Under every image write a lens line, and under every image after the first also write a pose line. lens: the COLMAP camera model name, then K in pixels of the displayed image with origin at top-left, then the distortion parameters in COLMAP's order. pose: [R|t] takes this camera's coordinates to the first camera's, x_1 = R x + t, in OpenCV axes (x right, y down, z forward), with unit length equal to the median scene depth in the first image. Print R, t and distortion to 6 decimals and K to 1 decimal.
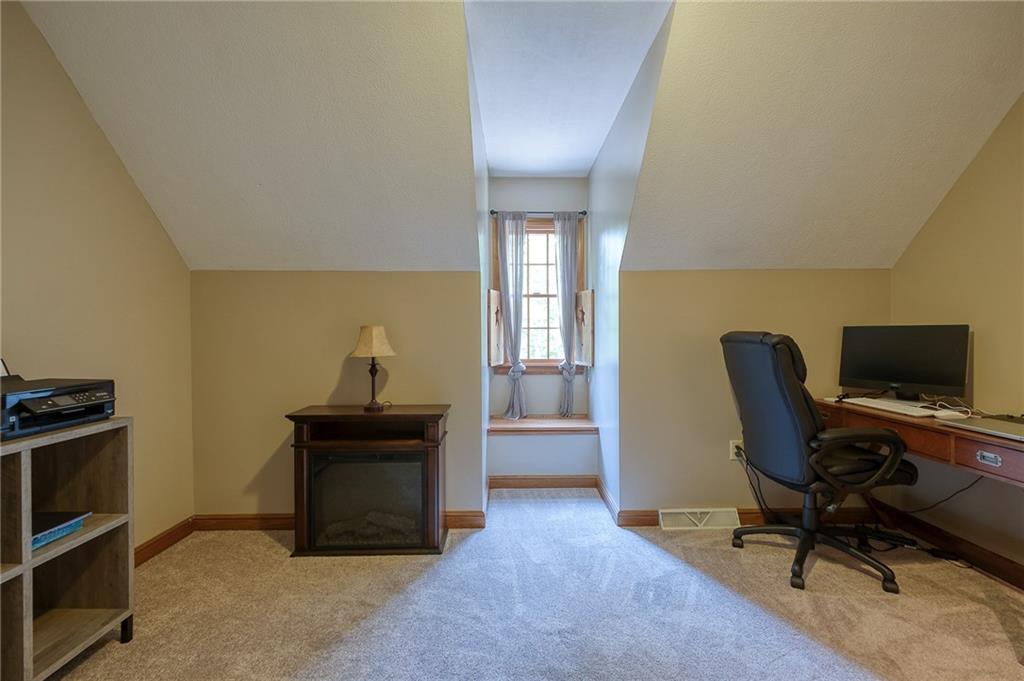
lens RADIAL K [[445.6, 0, 517.3], [0, 445.6, 334.7], [0, 0, 1]] dist [0.006570, -0.004623]
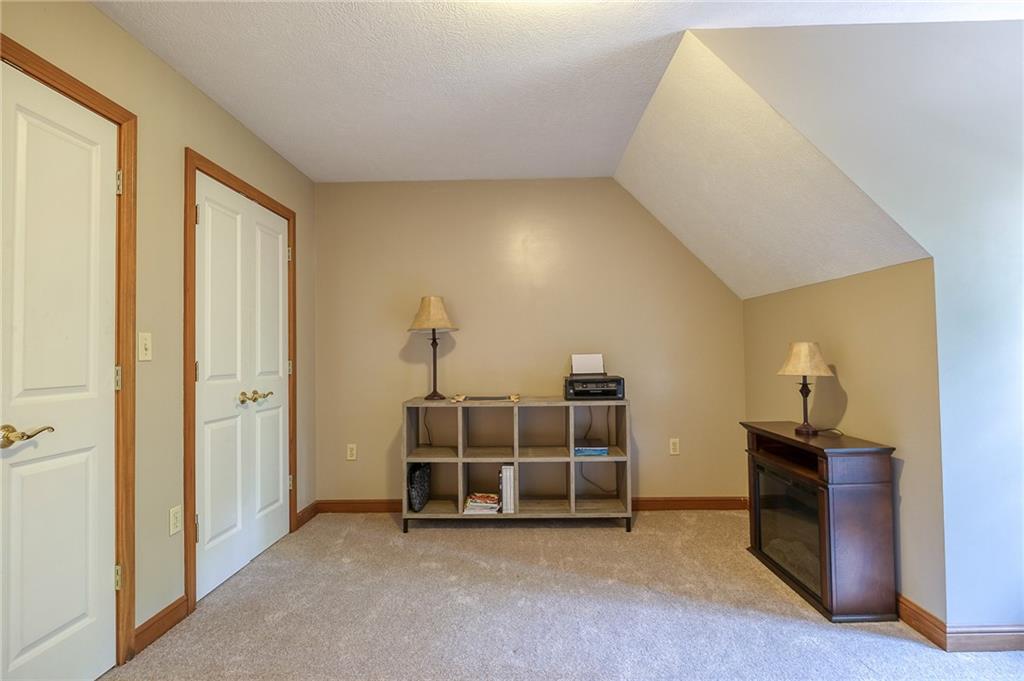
lens RADIAL K [[490.8, 0, 516.4], [0, 490.8, 342.8], [0, 0, 1]] dist [-0.001996, -0.000031]
pose [[-0.027869, -0.014425, -0.999508, 0.765121], [0.010030, 0.999842, -0.014710, -0.009694], [0.999561, -0.010435, -0.027719, 0.470140]]
